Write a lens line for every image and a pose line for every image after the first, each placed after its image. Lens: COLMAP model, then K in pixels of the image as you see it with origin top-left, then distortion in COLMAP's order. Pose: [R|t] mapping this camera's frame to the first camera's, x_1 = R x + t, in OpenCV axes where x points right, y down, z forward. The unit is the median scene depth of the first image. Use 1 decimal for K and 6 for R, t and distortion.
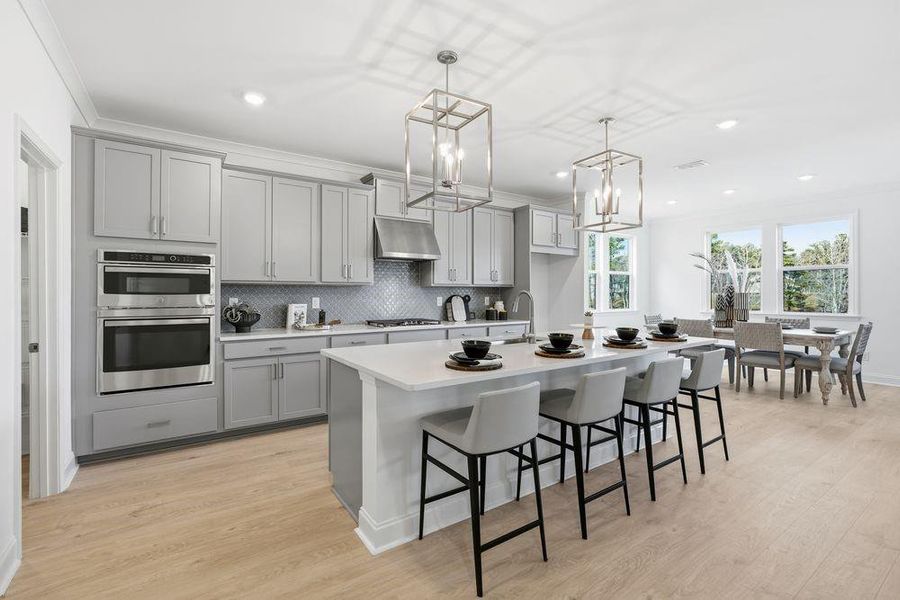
lens RADIAL K [[393.3, 0, 450.0], [0, 393.3, 300.0], [0, 0, 1]] dist [-0.010795, 0.001132]
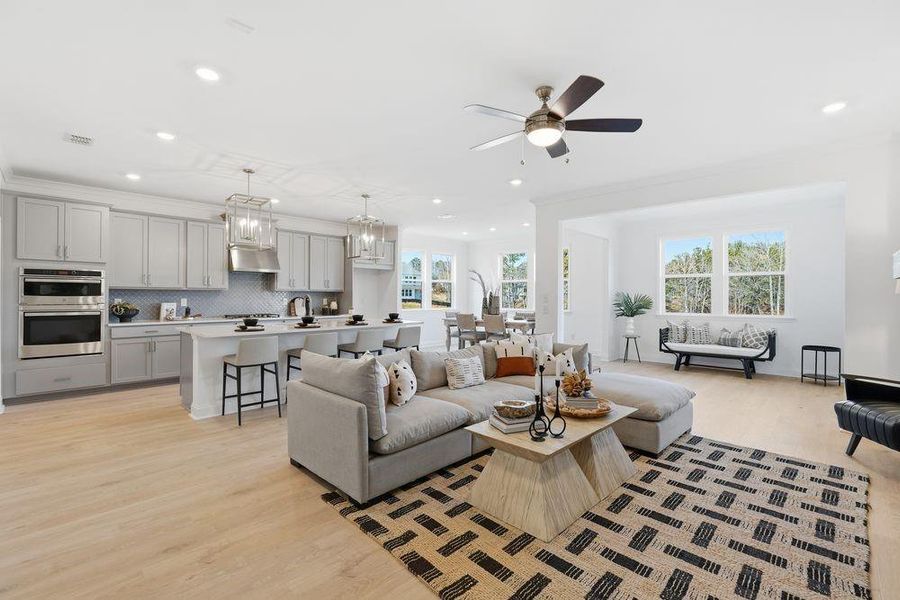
lens RADIAL K [[393.3, 0, 450.0], [0, 393.3, 300.0], [0, 0, 1]] dist [-0.010795, 0.001132]
pose [[0.978676, 0.000635, 0.205408, 0.359917], [0.000948, 0.999971, -0.007609, 0.011814], [-0.205407, 0.007641, 0.978647, -0.678491]]
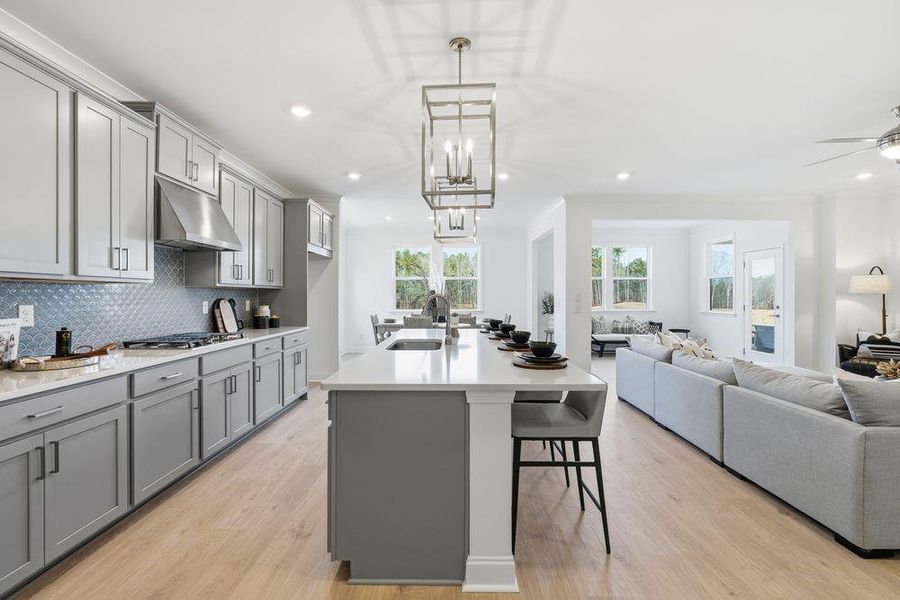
lens RADIAL K [[400.0, 0, 443.7], [0, 400.0, 297.1], [0, 0, 1]] dist [-0.006499, 0.000291]
pose [[0.569748, -0.003391, 0.821812, -0.520736], [0.013986, 0.999887, -0.005571, -0.006417], [-0.821700, 0.014668, 0.569731, 0.305141]]
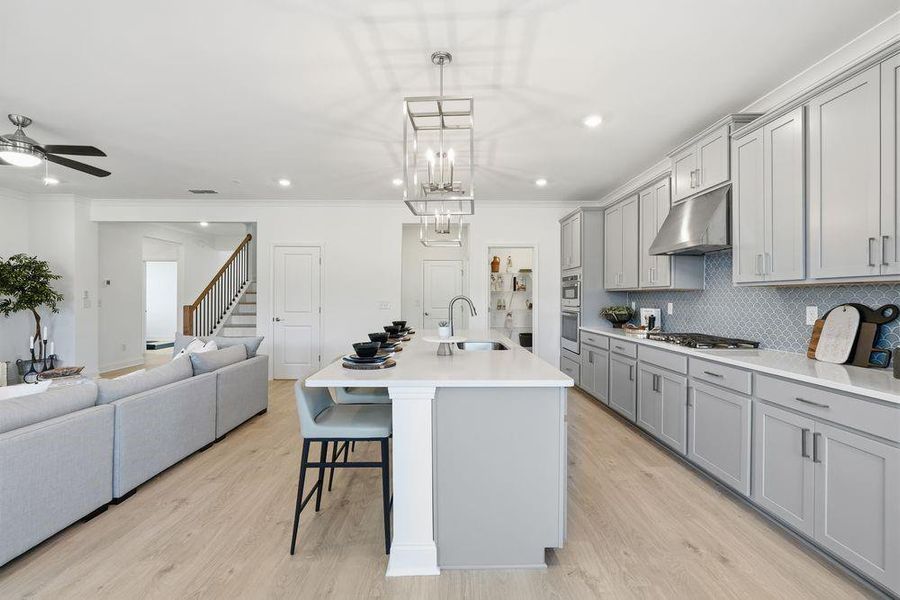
lens RADIAL K [[393.3, 0, 450.0], [0, 393.3, 300.0], [0, 0, 1]] dist [-0.010795, 0.001132]
pose [[-0.537699, 0.003427, -0.843130, 0.881772], [-0.017330, 0.999736, 0.015115, -0.021432], [0.842958, 0.022739, -0.537498, 1.223391]]
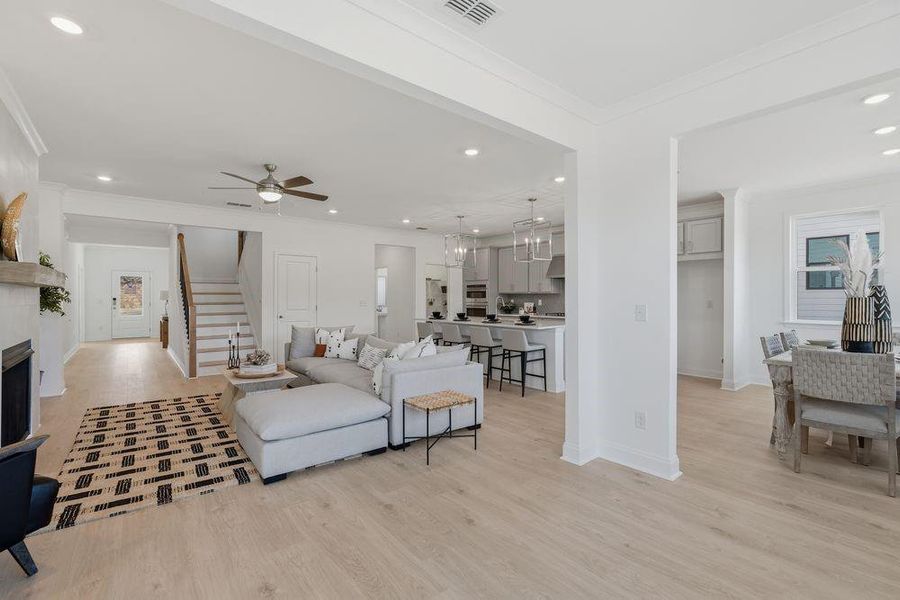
lens RADIAL K [[400.0, 0, 443.7], [0, 400.0, 297.1], [0, 0, 1]] dist [-0.006499, 0.000291]
pose [[0.079087, -0.003638, -0.996861, 1.880858], [-0.016585, 0.999850, -0.004964, -0.002372], [0.996730, 0.016925, 0.079015, 0.412168]]
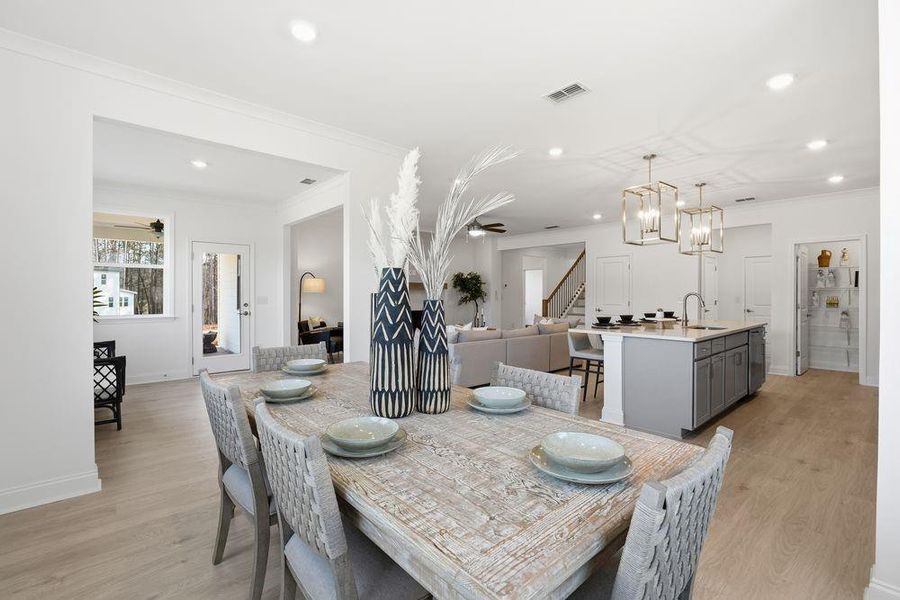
lens RADIAL K [[401.0, 0, 450.6], [0, 401.0, 293.4], [0, 0, 1]] dist [-0.002228, 0.000053]
pose [[-0.989749, -0.002768, -0.142792, 1.066749], [-0.004946, 0.999877, 0.014899, -0.030045], [0.142733, 0.015452, -0.989641, 1.893155]]
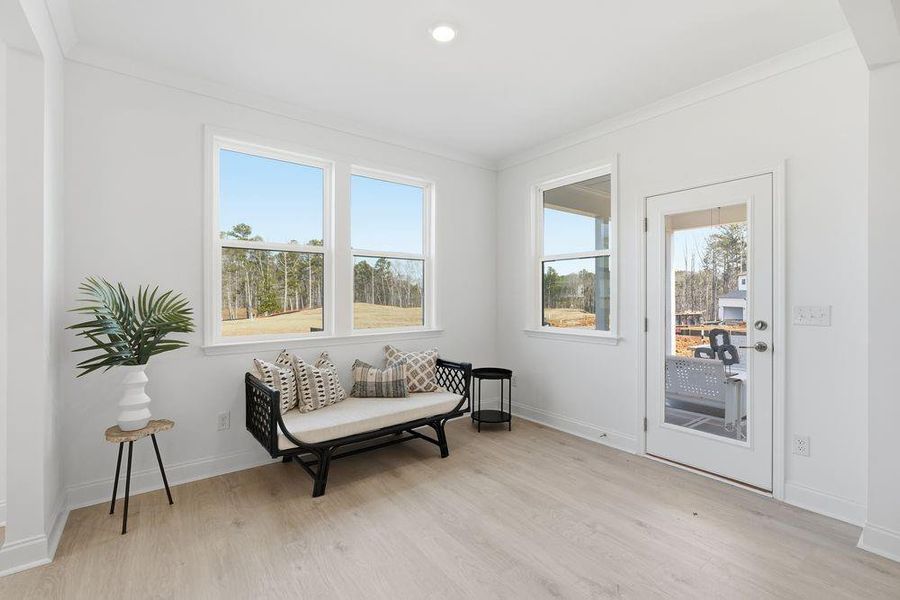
lens RADIAL K [[393.3, 0, 450.0], [0, 393.3, 300.0], [0, 0, 1]] dist [-0.010795, 0.001132]
pose [[-0.075279, -0.003830, 0.997155, 1.065839], [0.015363, 0.999869, 0.005000, -0.006404], [-0.997044, 0.015696, -0.075210, 0.670255]]
